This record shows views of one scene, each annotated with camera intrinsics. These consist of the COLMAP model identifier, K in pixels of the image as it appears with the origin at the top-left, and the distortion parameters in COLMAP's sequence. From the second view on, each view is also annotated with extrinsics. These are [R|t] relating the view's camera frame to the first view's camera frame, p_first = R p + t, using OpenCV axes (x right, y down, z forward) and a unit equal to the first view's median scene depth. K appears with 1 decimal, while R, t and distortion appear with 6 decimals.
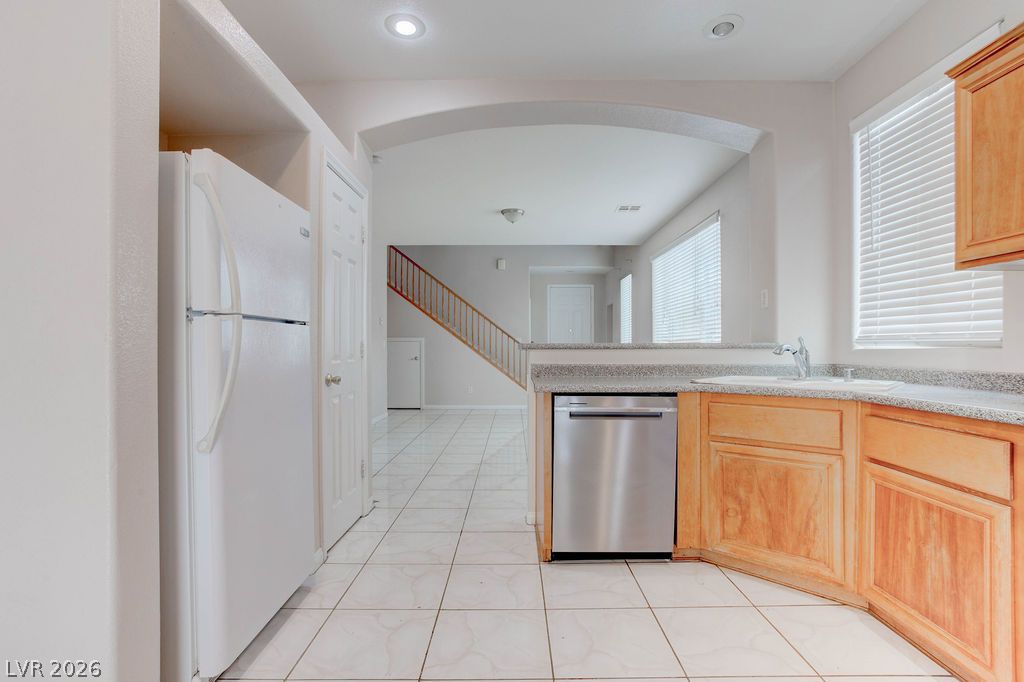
lens RADIAL K [[495.7, 0, 514.9], [0, 495.7, 347.2], [0, 0, 1]] dist [-0.044045, 0.021301]
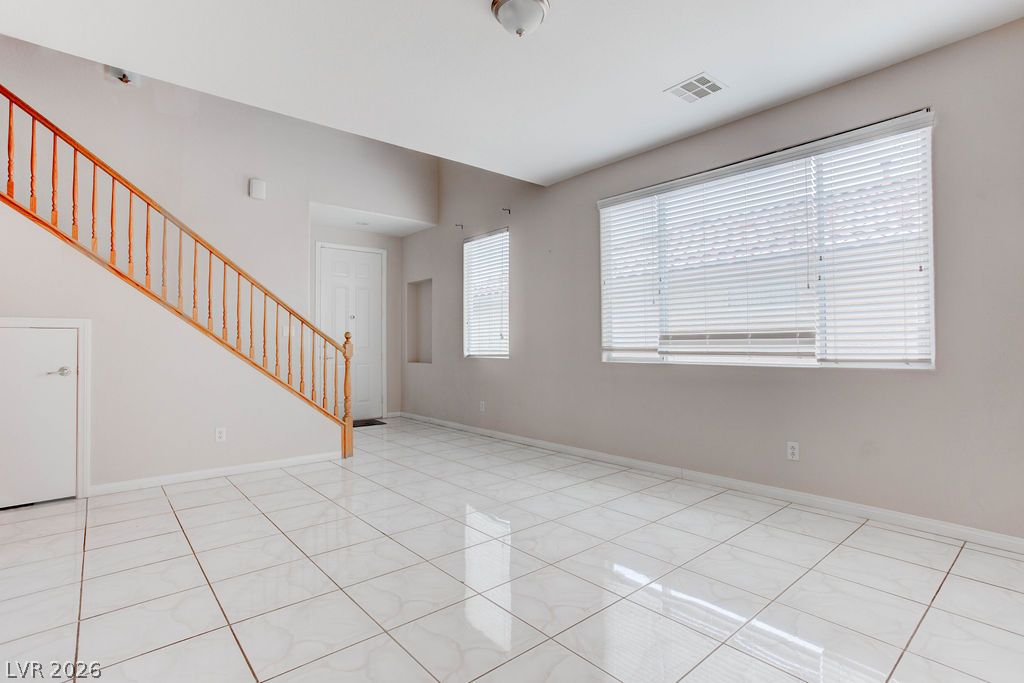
lens RADIAL K [[495.7, 0, 518.1], [0, 495.7, 340.6], [0, 0, 1]] dist [-0.044045, 0.021301]
pose [[0.758749, 0.004438, 0.651368, -0.619504], [0.001113, 0.999966, -0.008110, 0.004885], [-0.651382, 0.006878, 0.758719, 1.636688]]
